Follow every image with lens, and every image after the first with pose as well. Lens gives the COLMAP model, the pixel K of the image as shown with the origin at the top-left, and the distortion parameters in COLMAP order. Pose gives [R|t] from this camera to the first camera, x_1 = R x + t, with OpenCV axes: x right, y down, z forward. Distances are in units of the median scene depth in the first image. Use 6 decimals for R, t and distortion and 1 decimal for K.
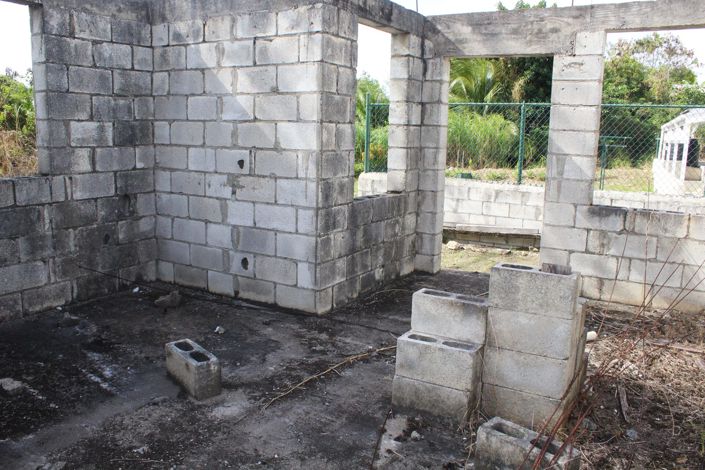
lens RADIAL K [[595.5, 0, 340.1], [0, 595.5, 246.3], [0, 0, 1]] dist [-0.168988, 0.161497]
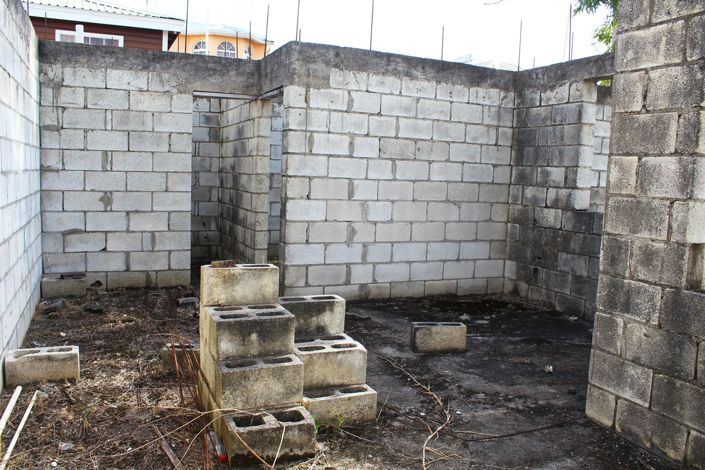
lens RADIAL K [[595.5, 0, 340.1], [0, 595.5, 246.3], [0, 0, 1]] dist [-0.168988, 0.161497]
pose [[-0.583881, 0.057779, -0.809780, 0.734926], [-0.207284, 0.953793, 0.217514, -0.183300], [0.784930, 0.294857, -0.544925, 1.131042]]
